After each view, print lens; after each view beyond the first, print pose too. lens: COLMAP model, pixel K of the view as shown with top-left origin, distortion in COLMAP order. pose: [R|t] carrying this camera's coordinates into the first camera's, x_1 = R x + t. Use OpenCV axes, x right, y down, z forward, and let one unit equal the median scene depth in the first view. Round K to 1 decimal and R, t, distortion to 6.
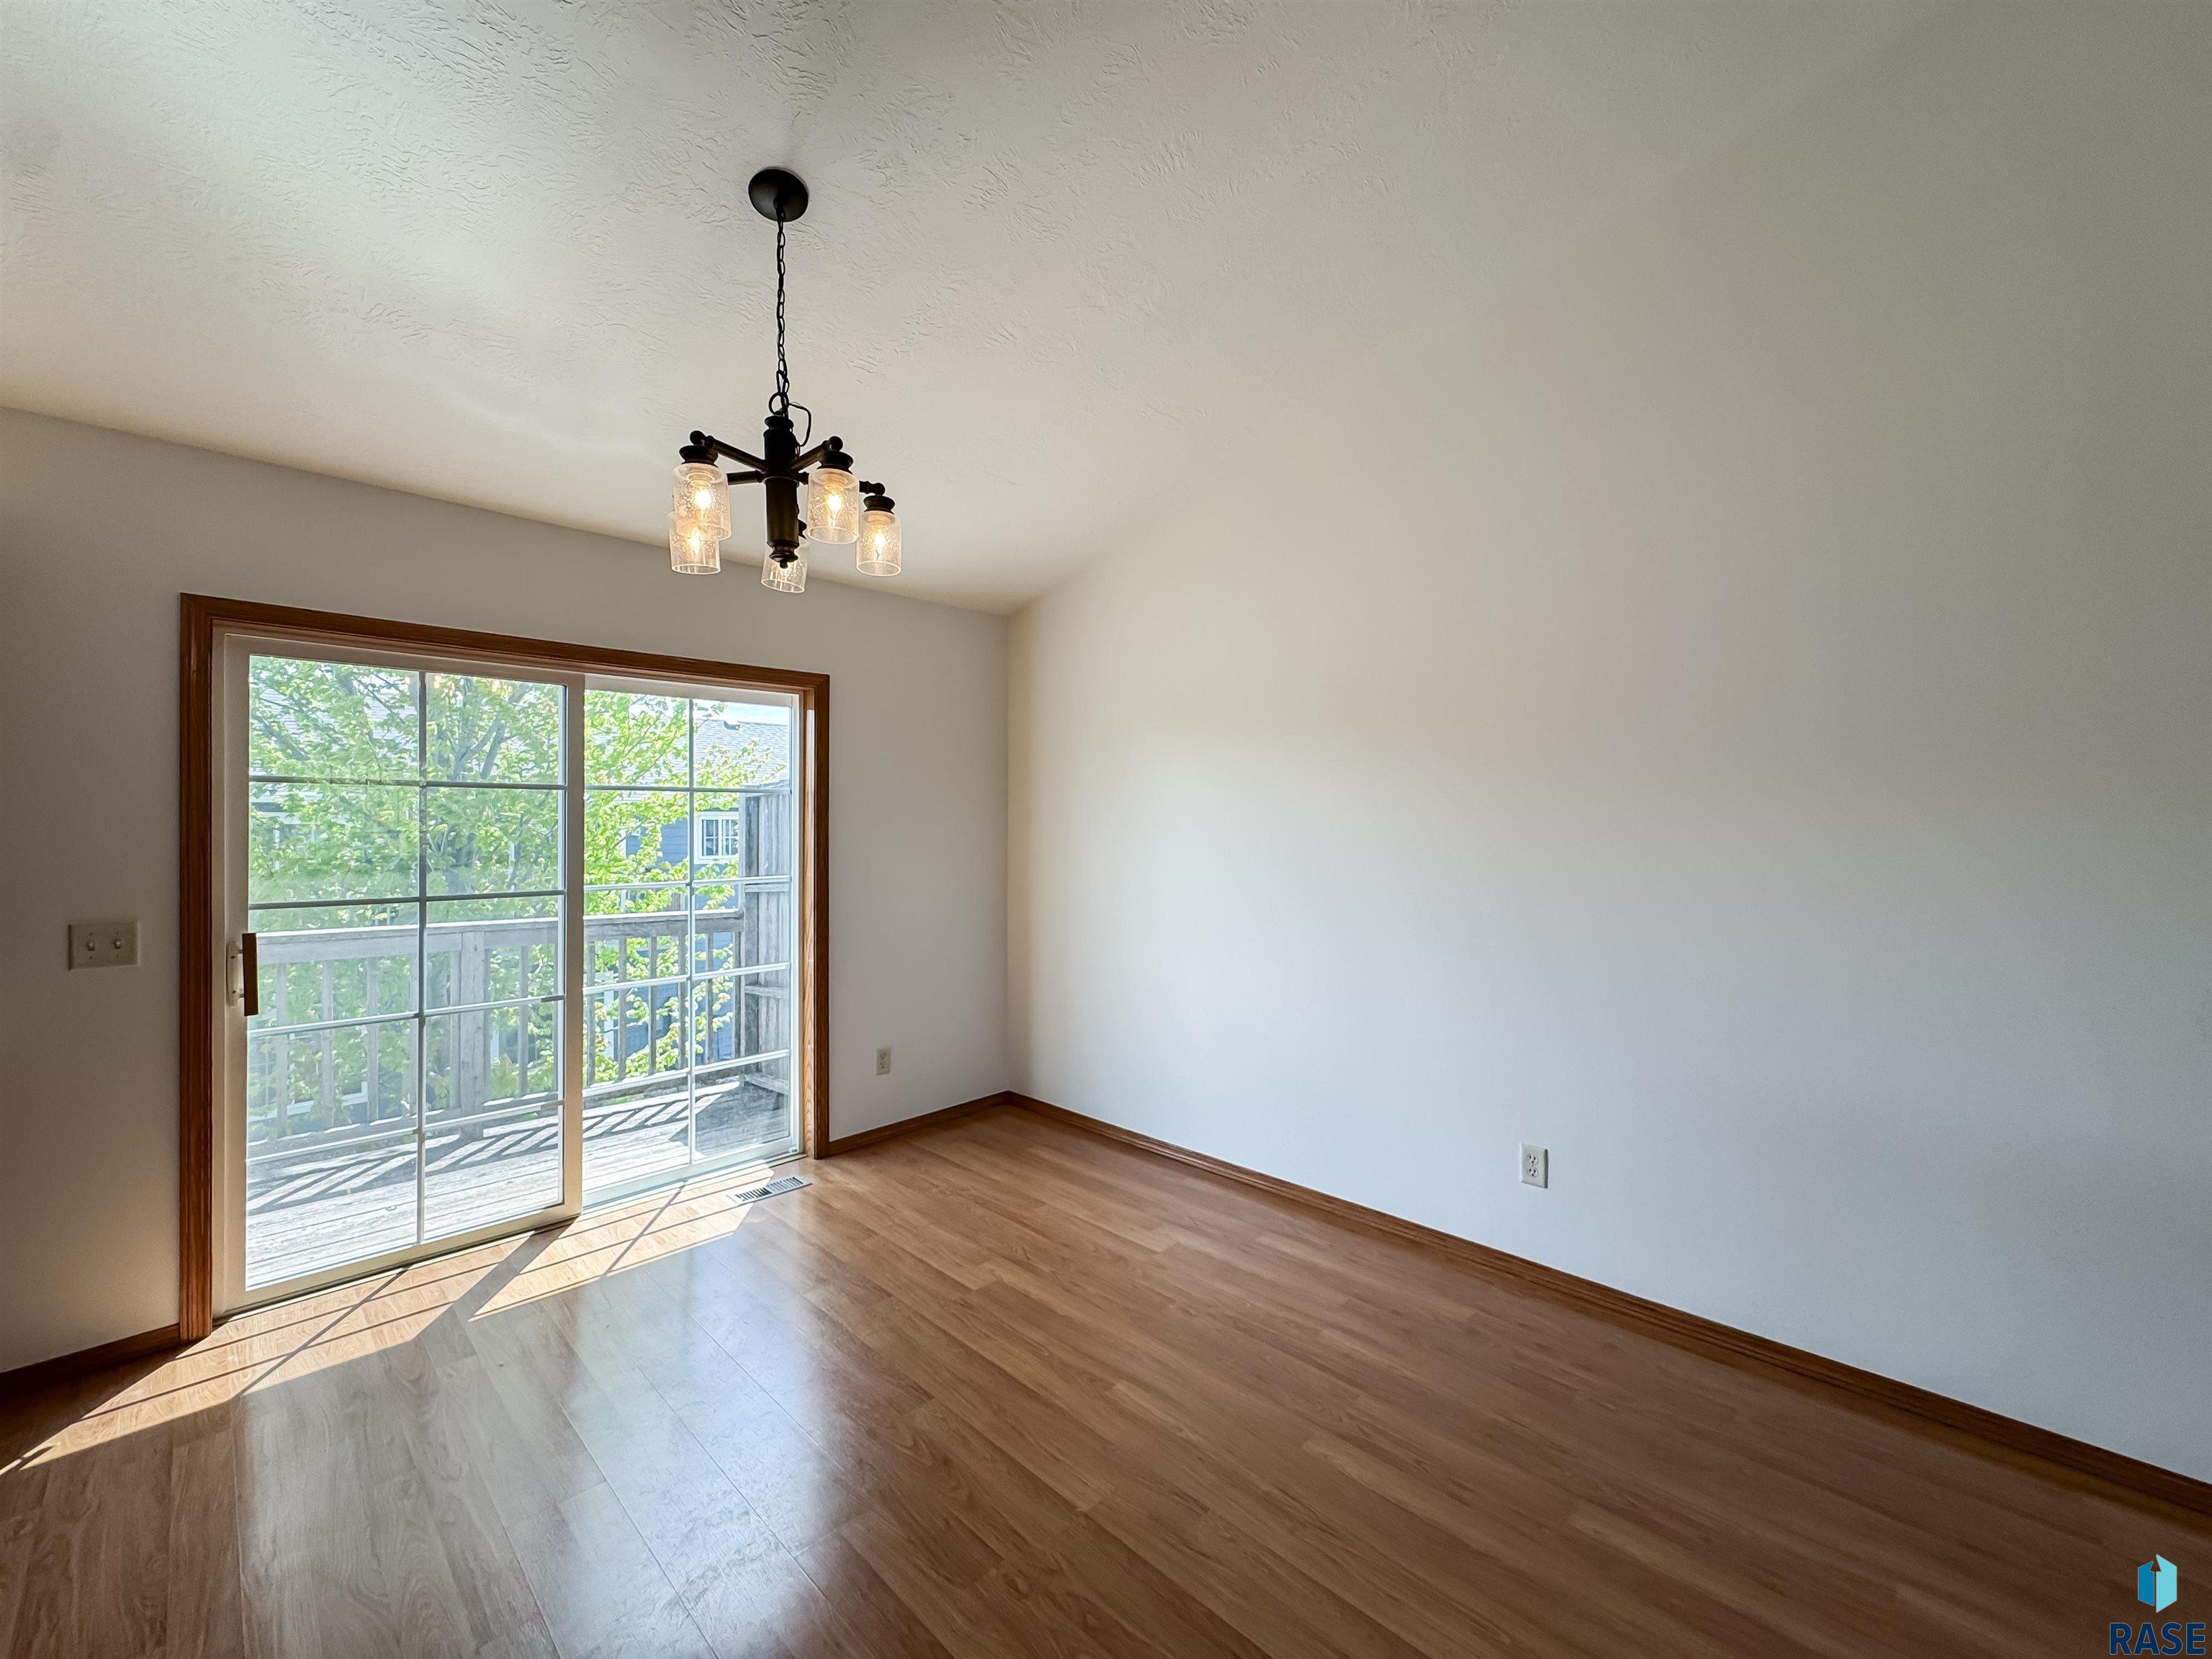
lens RADIAL K [[892.2, 0, 1103.8], [0, 892.2, 817.5], [0, 0, 1]] dist [-0.001694, -0.000020]
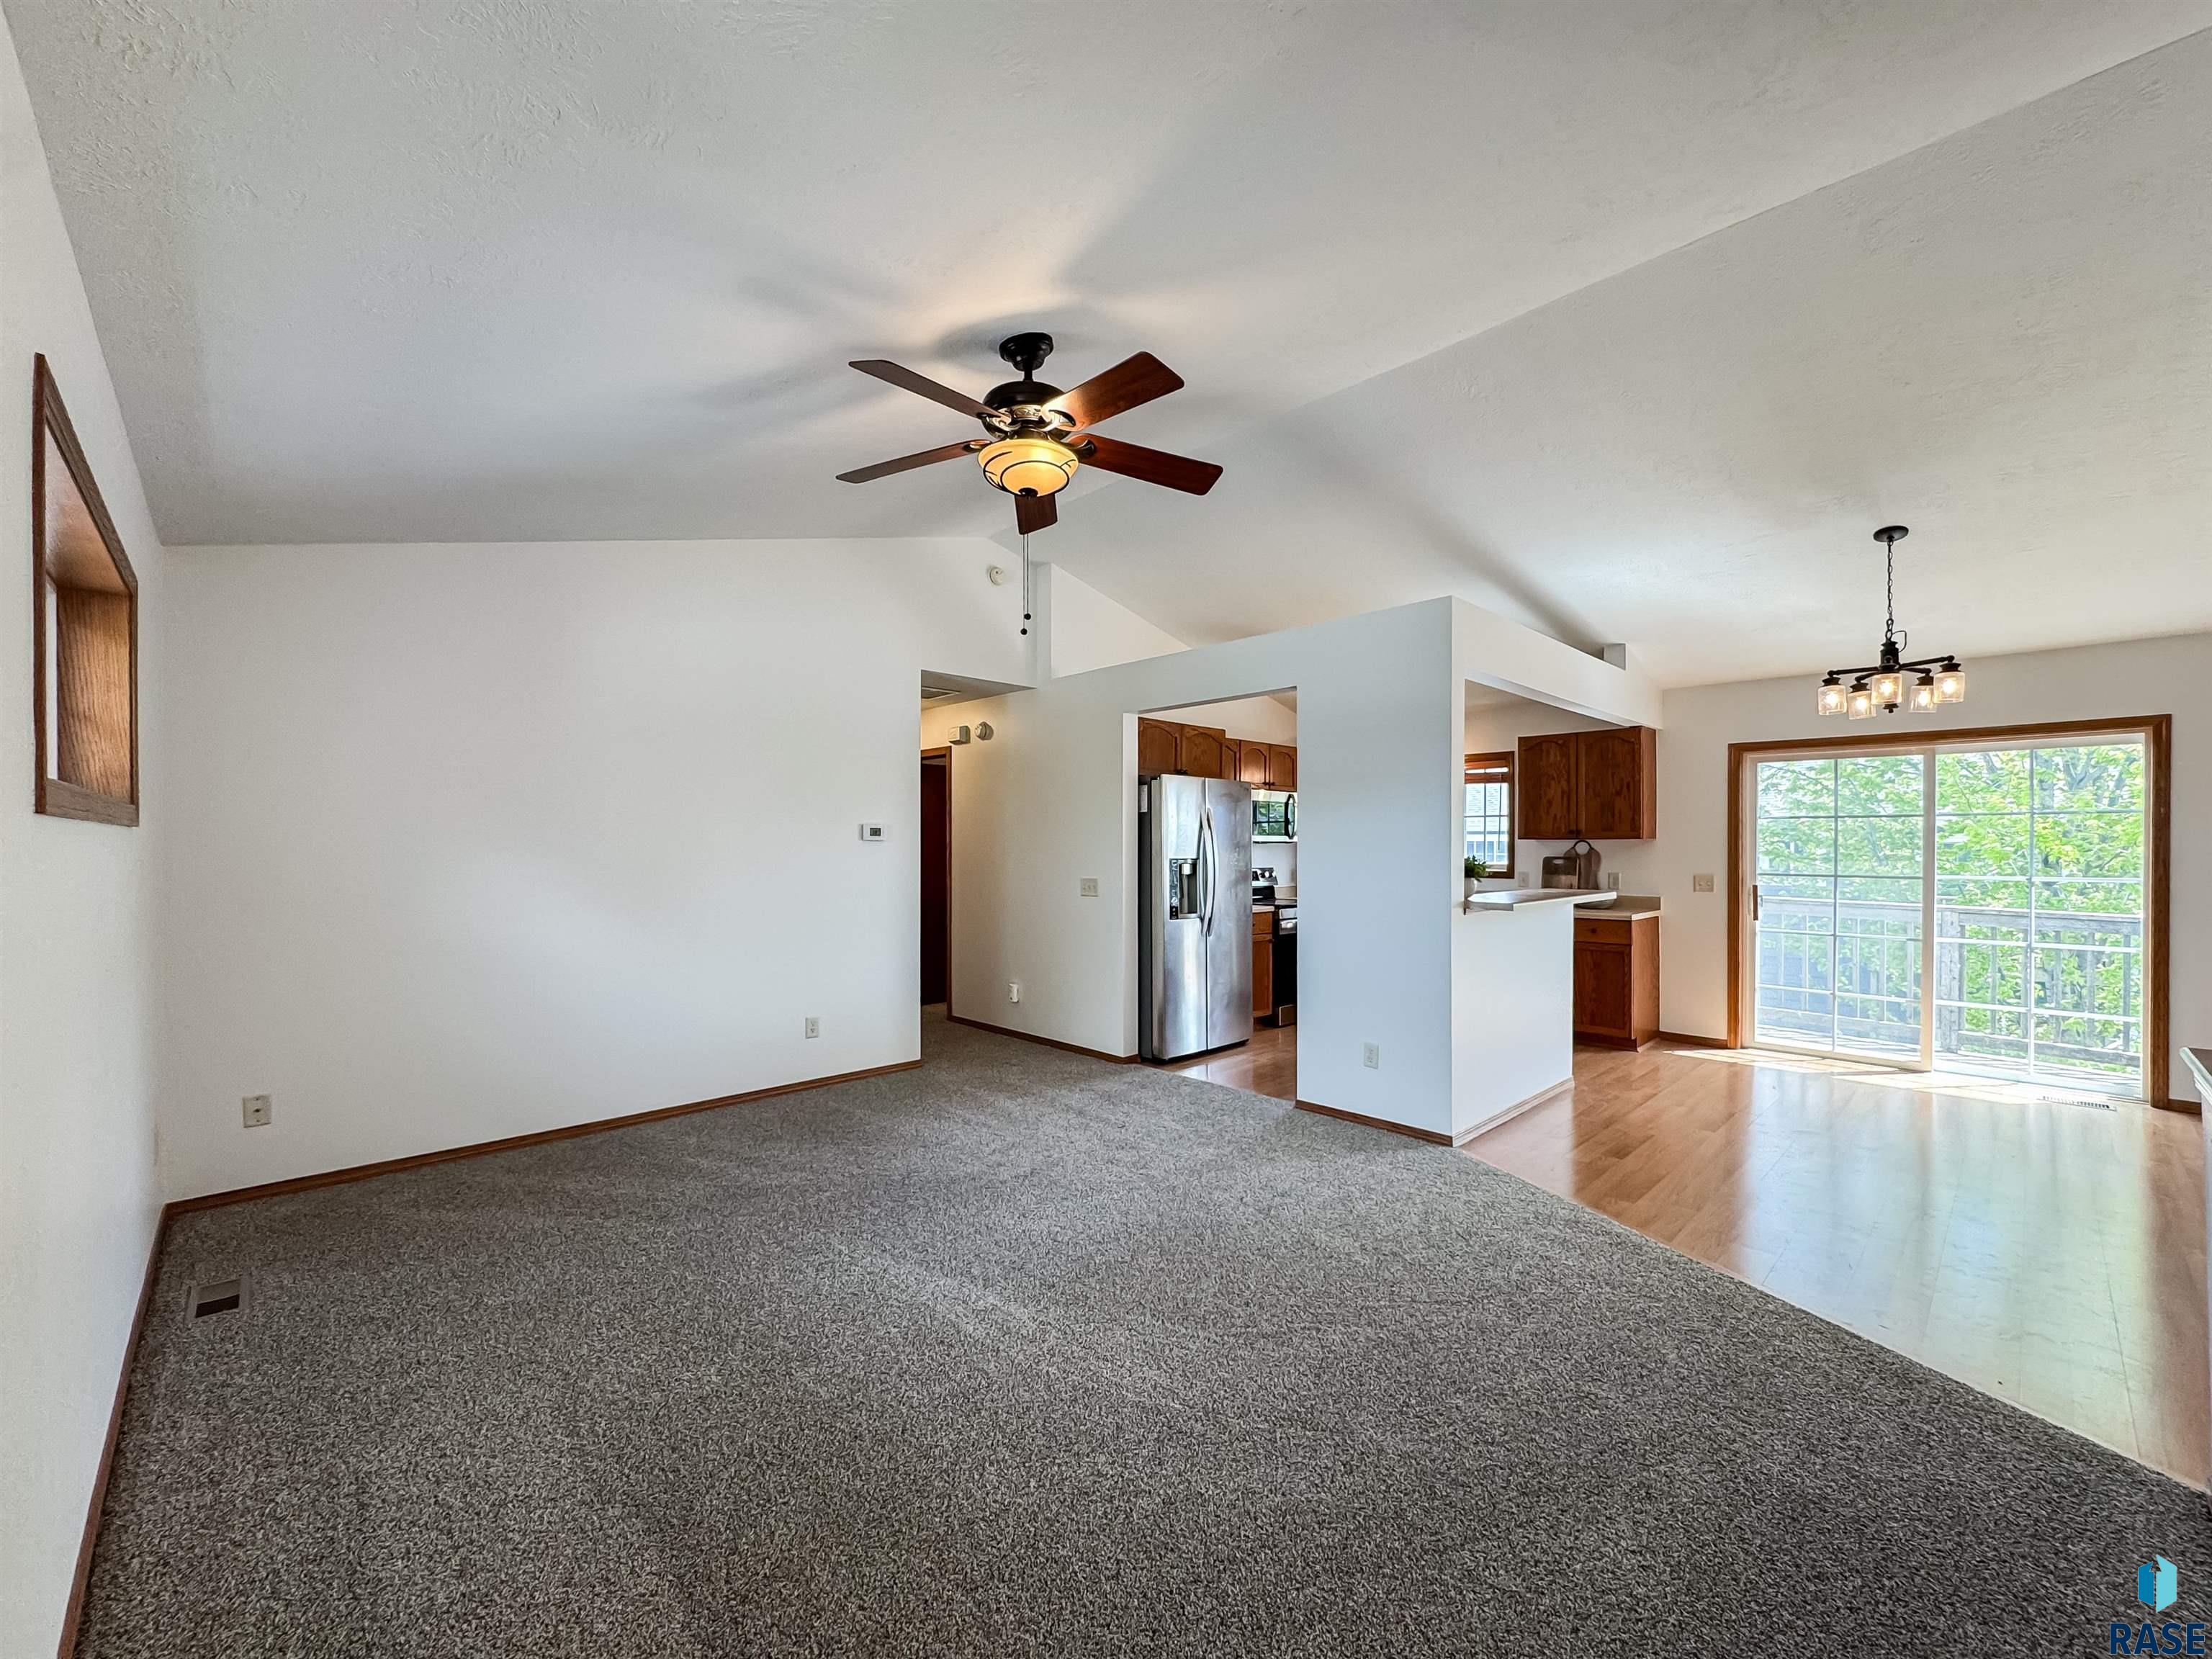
lens RADIAL K [[896.4, 0, 1109.2], [0, 896.4, 848.2], [0, 0, 1]] dist [-0.000685, 0.000009]
pose [[-0.029272, 0.006955, -0.999547, 1.417850], [0.003867, 0.999969, 0.006845, 0.012960], [0.999564, -0.003665, -0.029298, -0.608089]]
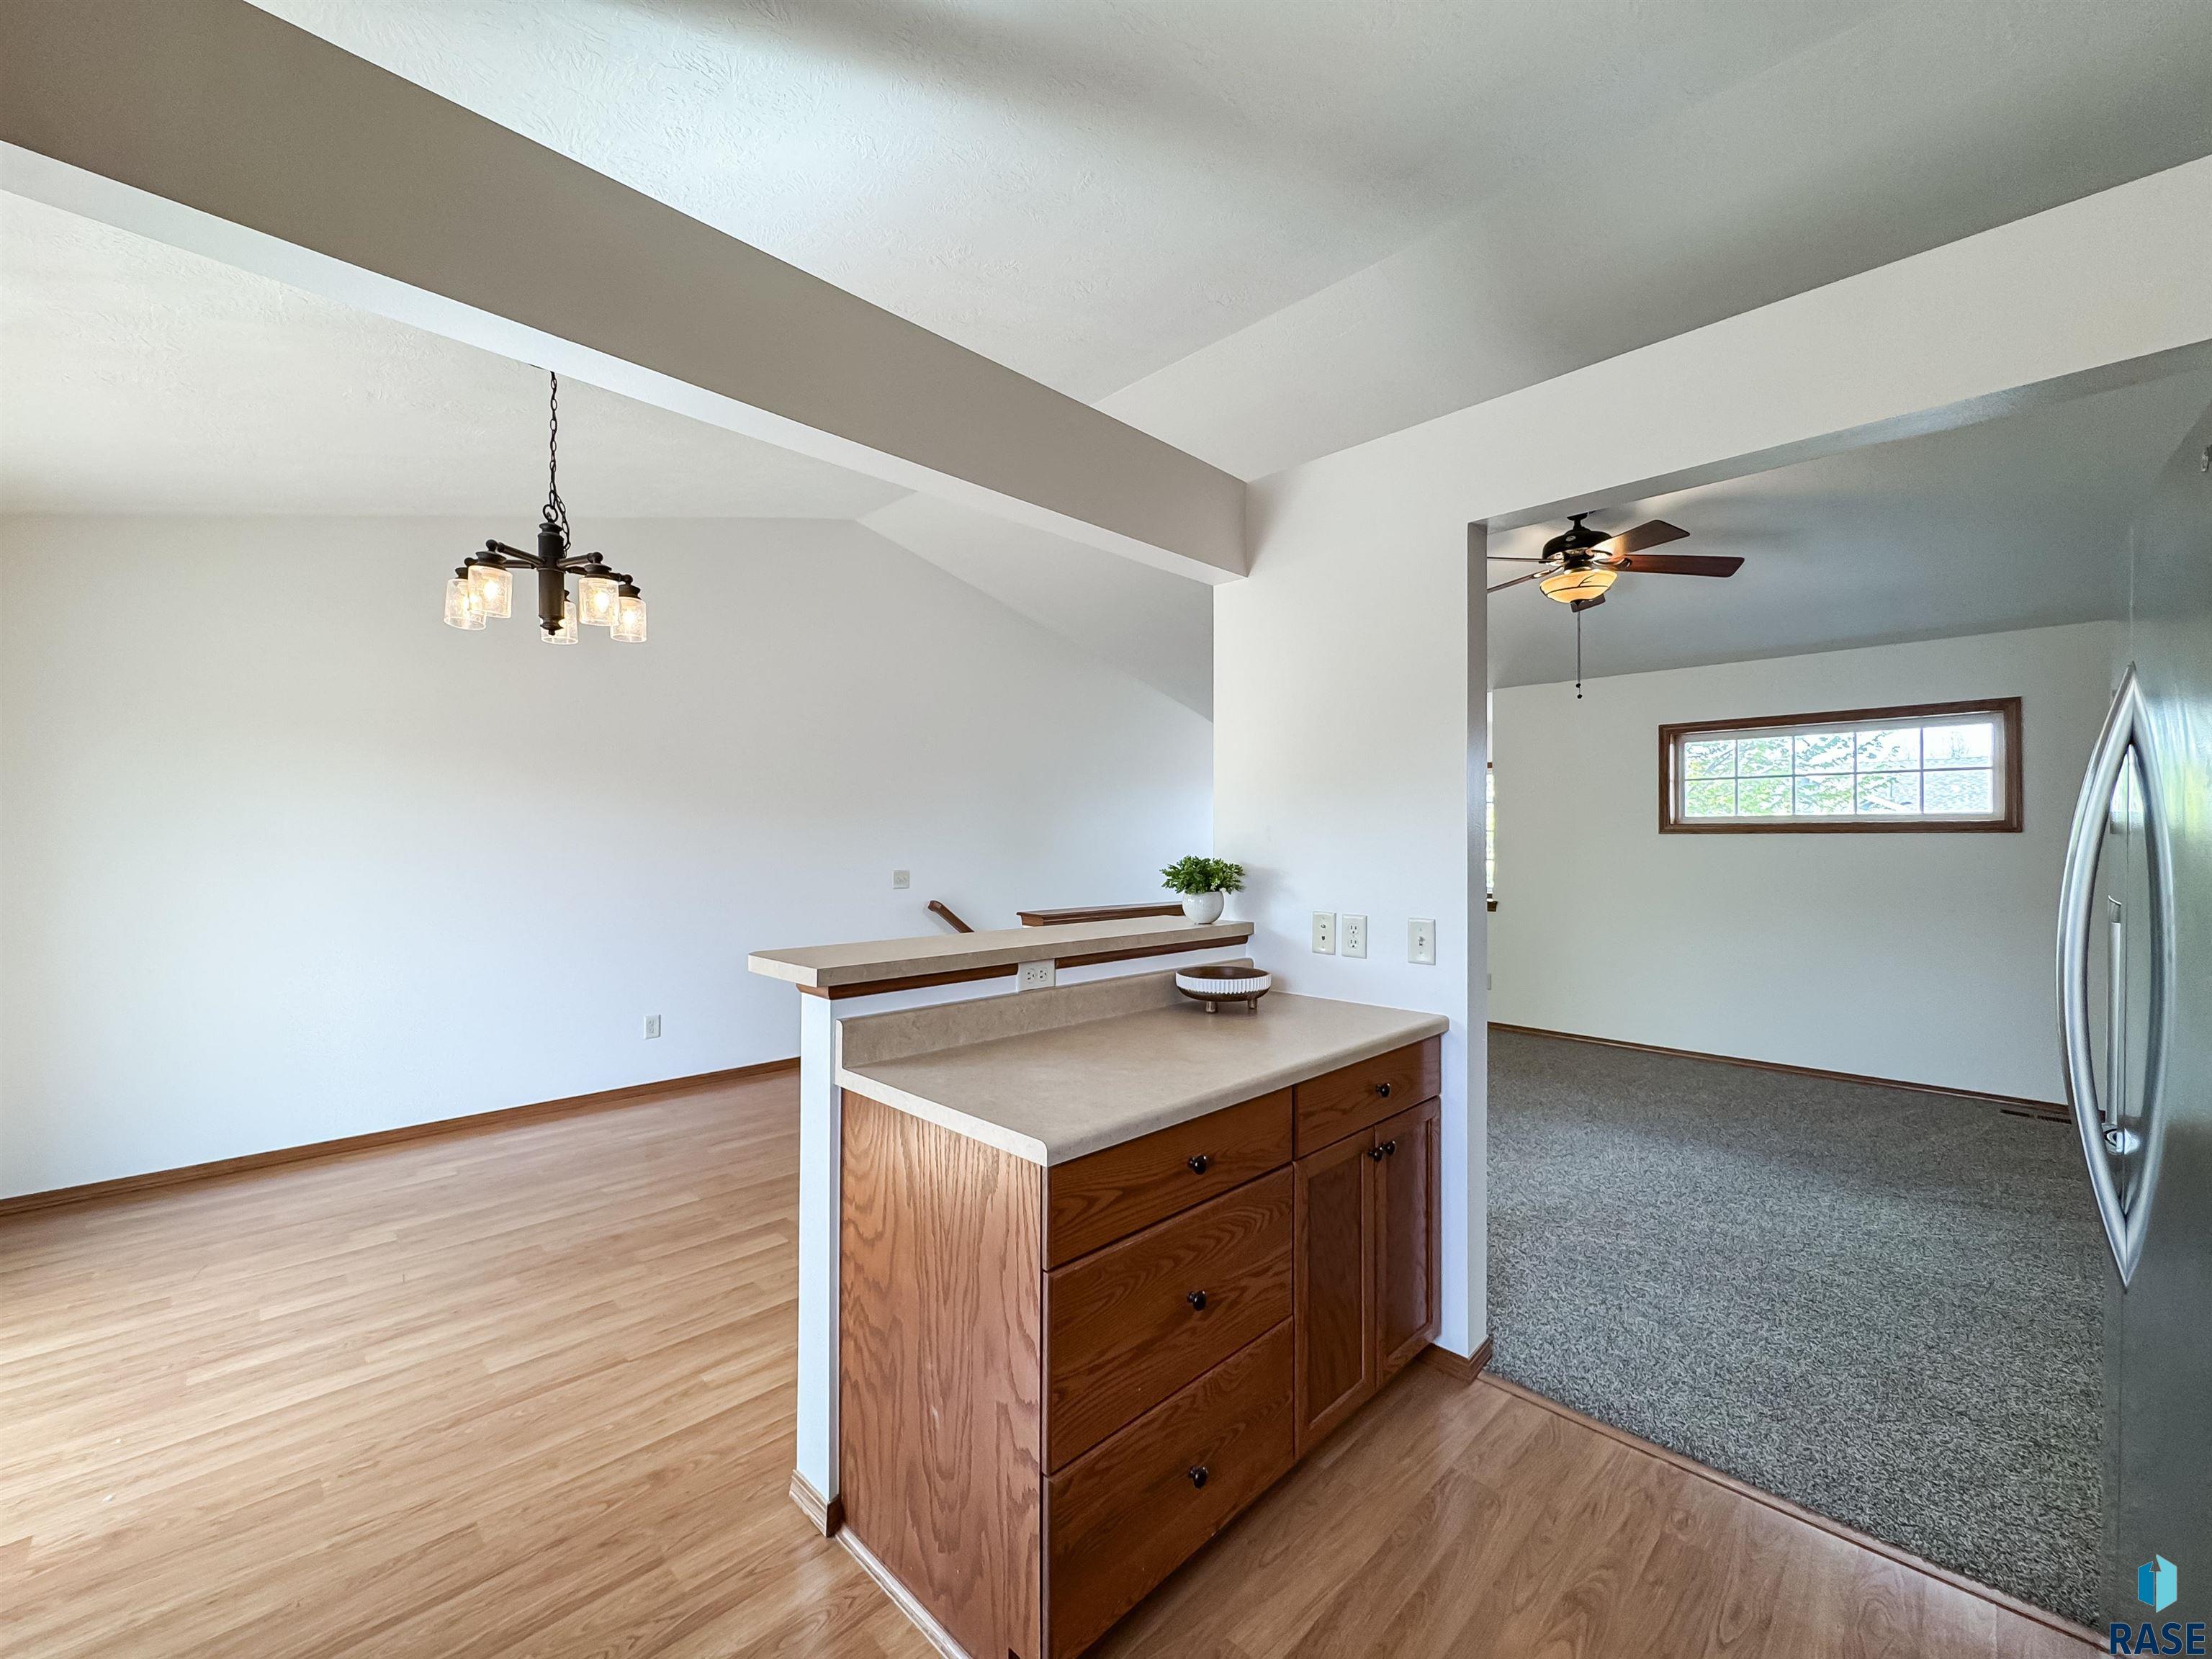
lens RADIAL K [[890.9, 0, 1113.0], [0, 890.9, 840.2], [0, 0, 1]] dist [-0.002069, 0.000083]
pose [[0.003392, 0.001505, 0.999993, -1.342150], [-0.007147, 0.999973, -0.001481, 0.024326], [-0.999969, -0.007141, 0.003403, 0.104897]]
